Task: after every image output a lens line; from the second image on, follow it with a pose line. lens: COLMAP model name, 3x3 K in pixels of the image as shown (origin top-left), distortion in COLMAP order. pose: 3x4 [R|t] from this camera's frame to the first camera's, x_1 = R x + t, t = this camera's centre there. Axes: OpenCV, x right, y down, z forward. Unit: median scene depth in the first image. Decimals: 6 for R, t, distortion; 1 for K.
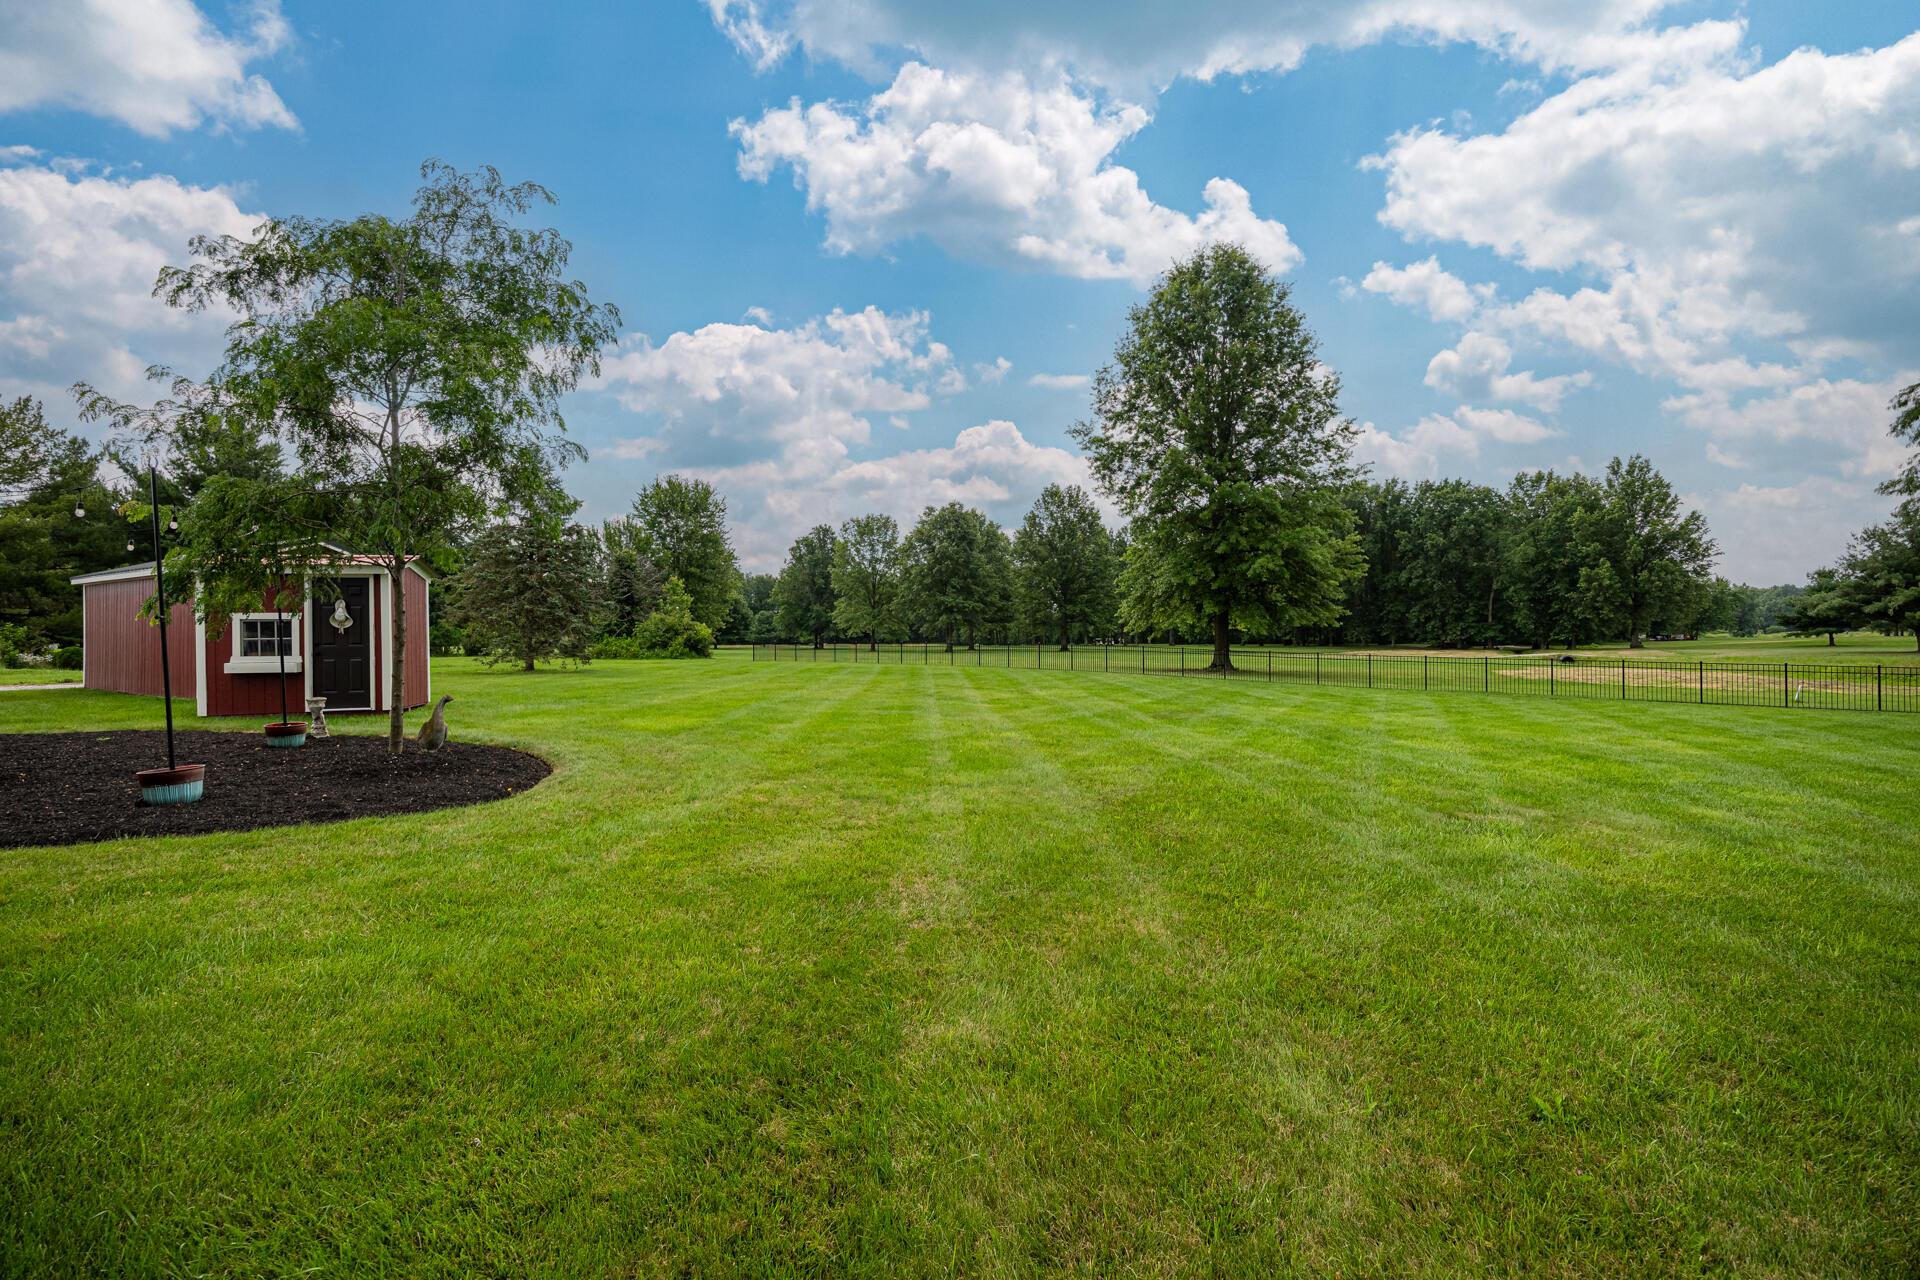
lens RADIAL K [[850.5, 0, 960.0], [0, 850.5, 640.0], [0, 0, 1]] dist [-0.002397, -0.000443]
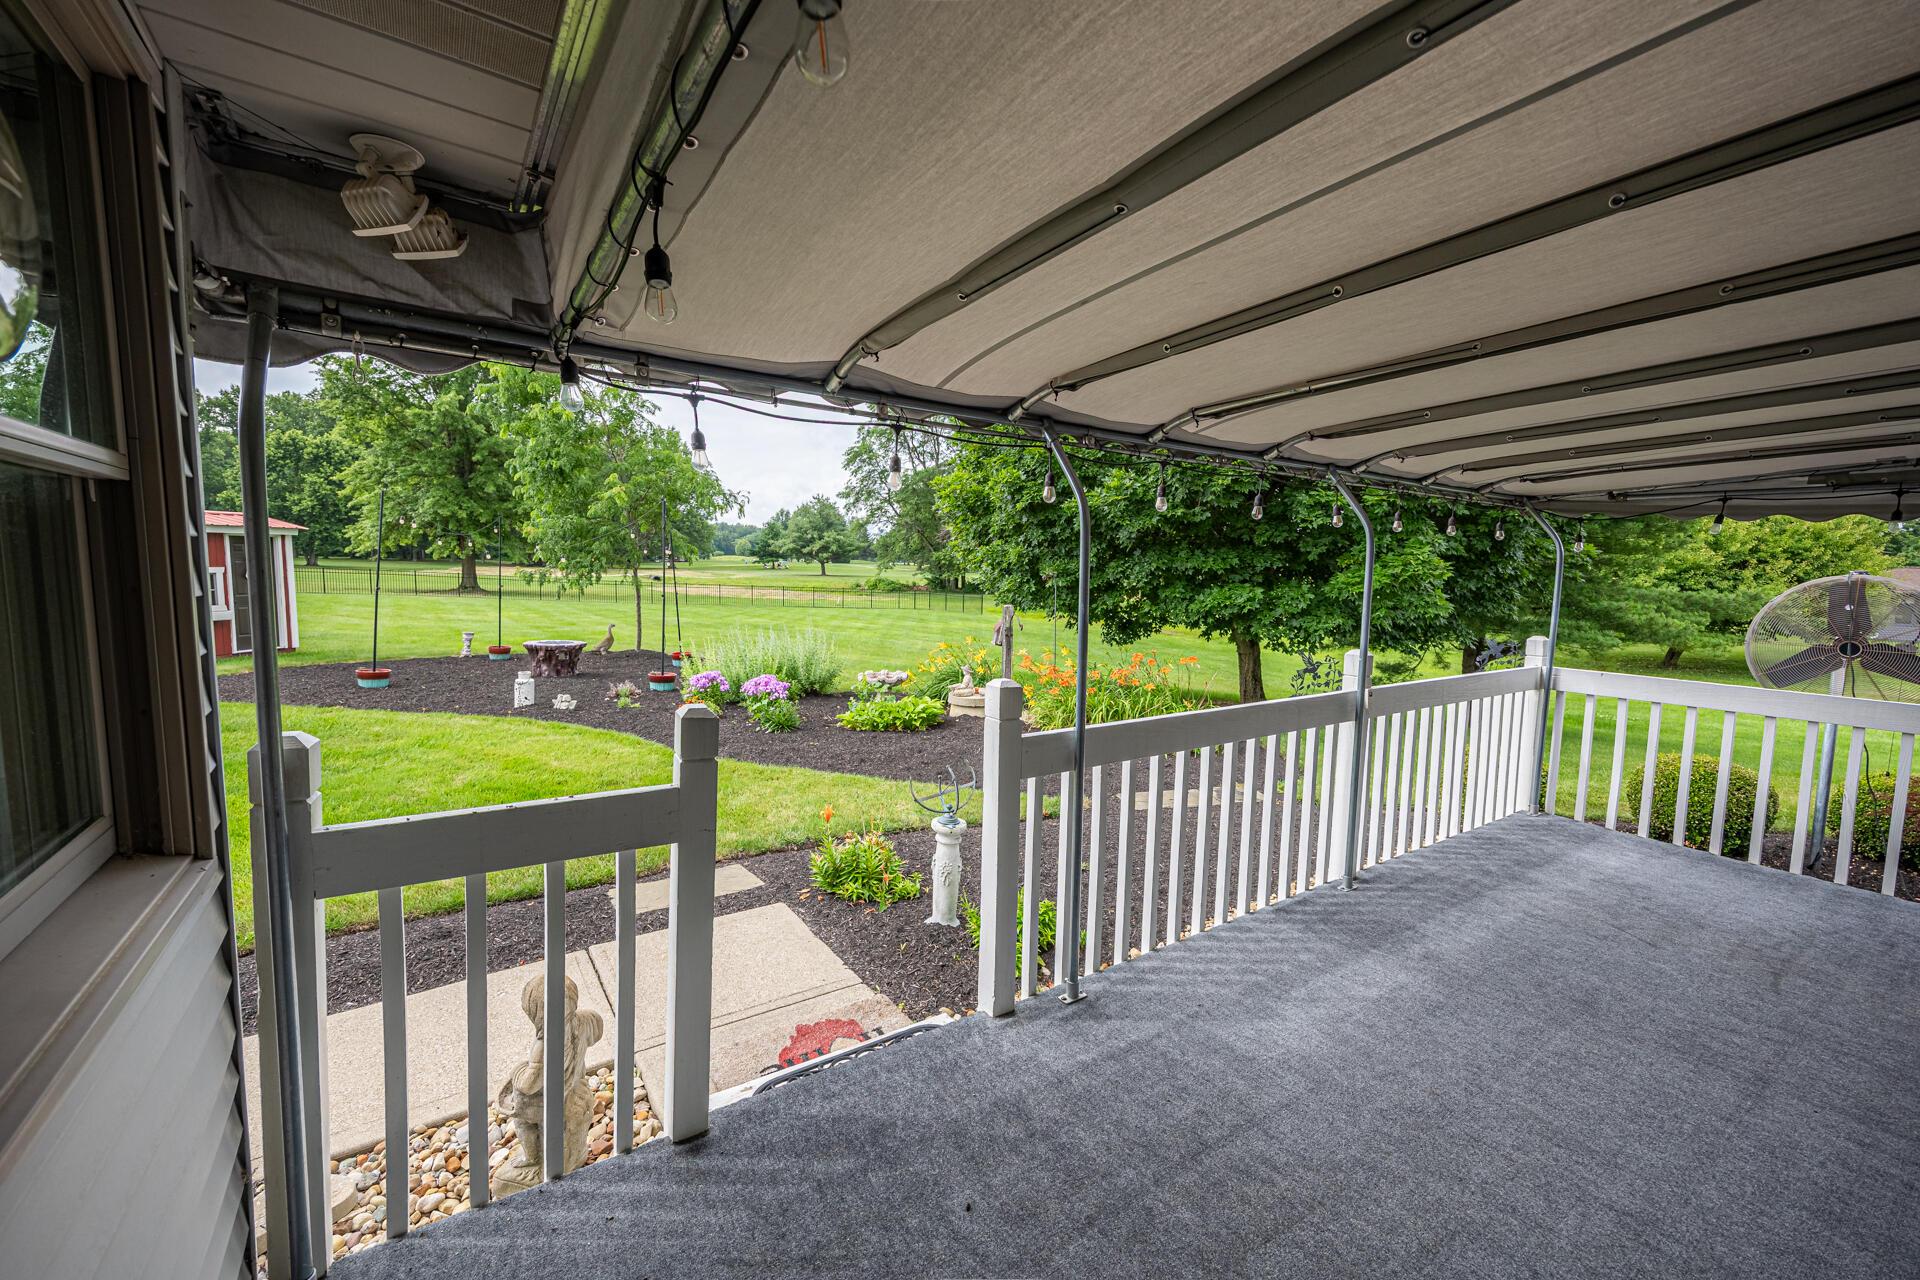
lens RADIAL K [[784.4, 0, 960.0], [0, 784.4, 640.0], [0, 0, 1]] dist [0.002430, 0.000040]
pose [[0.476883, -0.069689, 0.876200, -0.323668], [-0.026859, 0.995231, 0.093774, -0.016918], [-0.878556, -0.068254, 0.472737, -0.116144]]
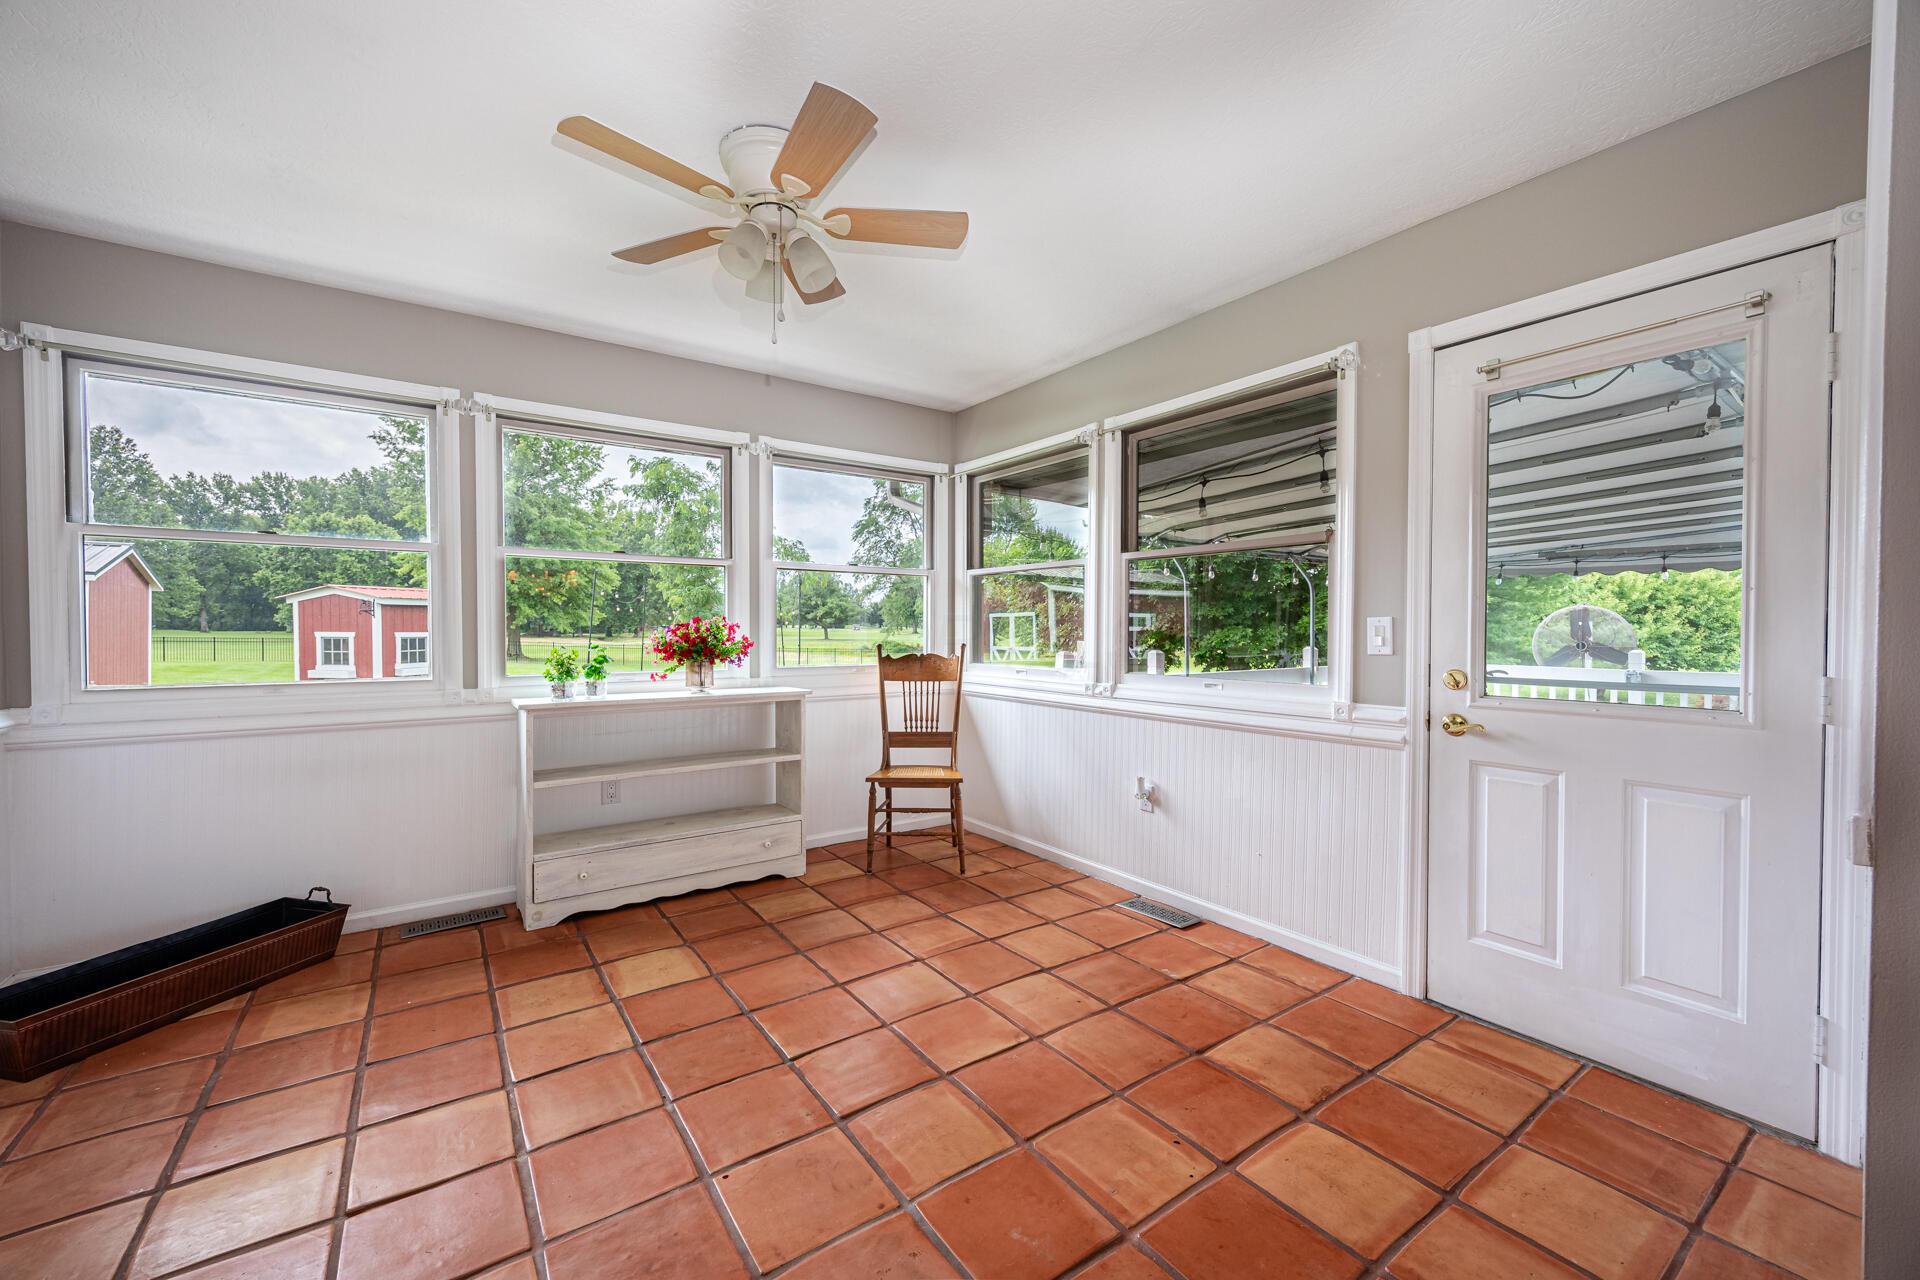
lens RADIAL K [[770.4, 0, 960.0], [0, 770.4, 640.0], [0, 0, 1]] dist [-0.000242, -0.000074]
pose [[0.460702, -0.008115, 0.887518, -0.406206], [-0.007474, 0.999887, 0.013022, -0.011995], [-0.887524, -0.012633, 0.460589, -0.123228]]
